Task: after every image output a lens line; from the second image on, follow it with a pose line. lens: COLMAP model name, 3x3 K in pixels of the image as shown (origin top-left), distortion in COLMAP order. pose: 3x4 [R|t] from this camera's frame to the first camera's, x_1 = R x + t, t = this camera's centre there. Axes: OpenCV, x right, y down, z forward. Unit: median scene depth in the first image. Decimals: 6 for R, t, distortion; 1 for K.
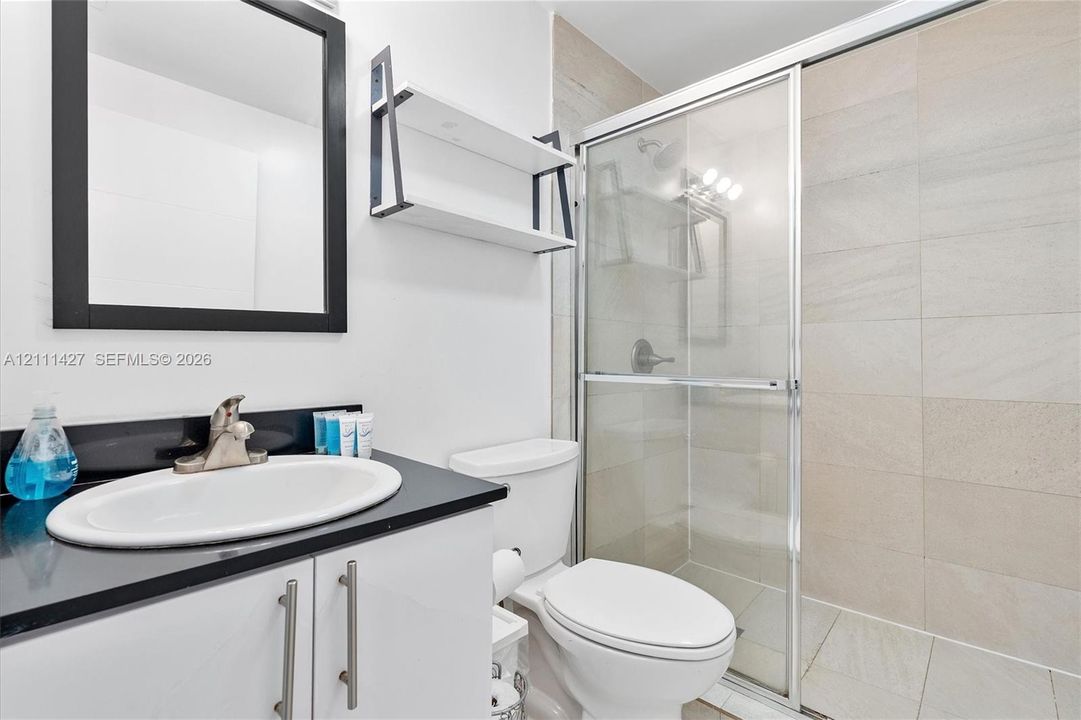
lens RADIAL K [[498.6, 0, 540.9], [0, 498.6, 347.8], [0, 0, 1]] dist [-0.001144, 0.000177]
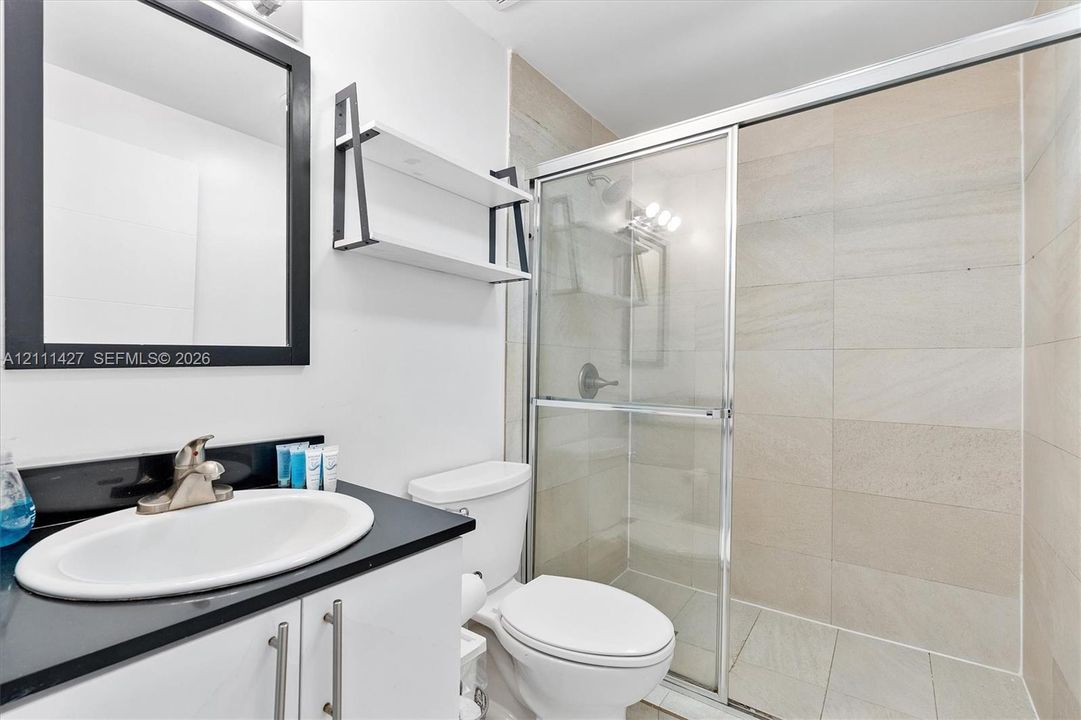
lens RADIAL K [[491.5, 0, 539.4], [0, 491.5, 365.0], [0, 0, 1]] dist [-0.001687, 0.000562]
pose [[0.993191, 0.010360, 0.116033, -0.037429], [-0.011916, 0.999848, 0.012722, -0.043956], [-0.115884, -0.014018, 0.993164, -0.039690]]
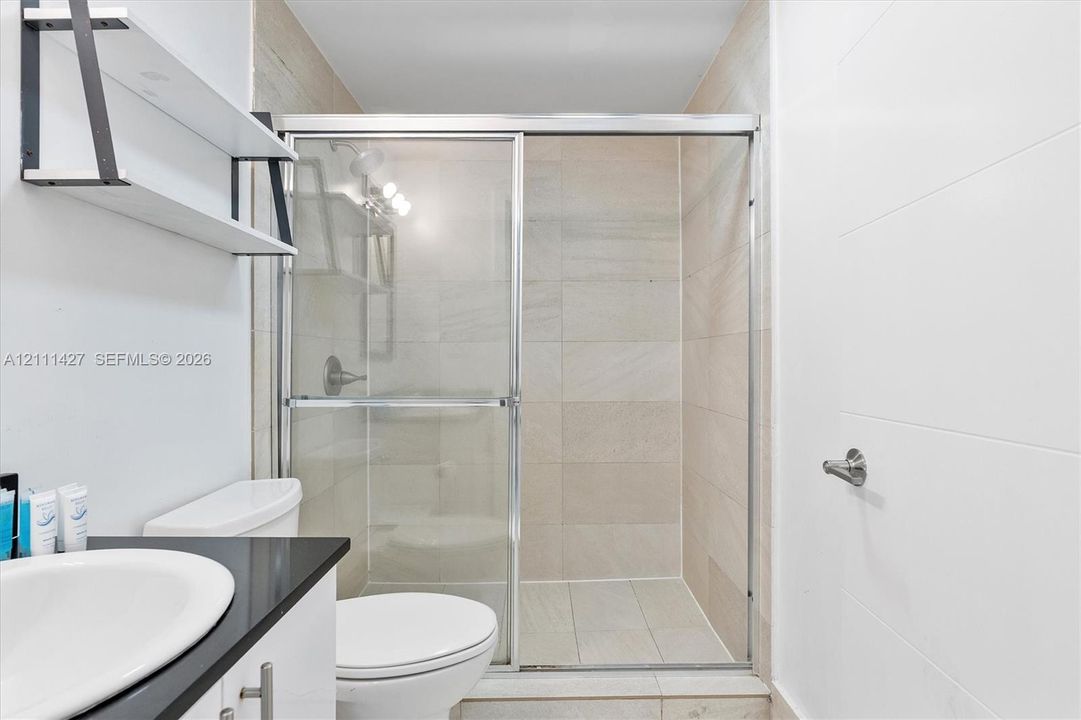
lens RADIAL K [[530.4, 0, 553.7], [0, 530.4, 362.7], [0, 0, 1]] dist [-0.002445, 0.000400]
pose [[0.724976, -0.008443, 0.688723, -0.298943], [-0.005648, 0.999818, 0.018203, -0.042417], [-0.688751, -0.017086, 0.724796, 0.022610]]
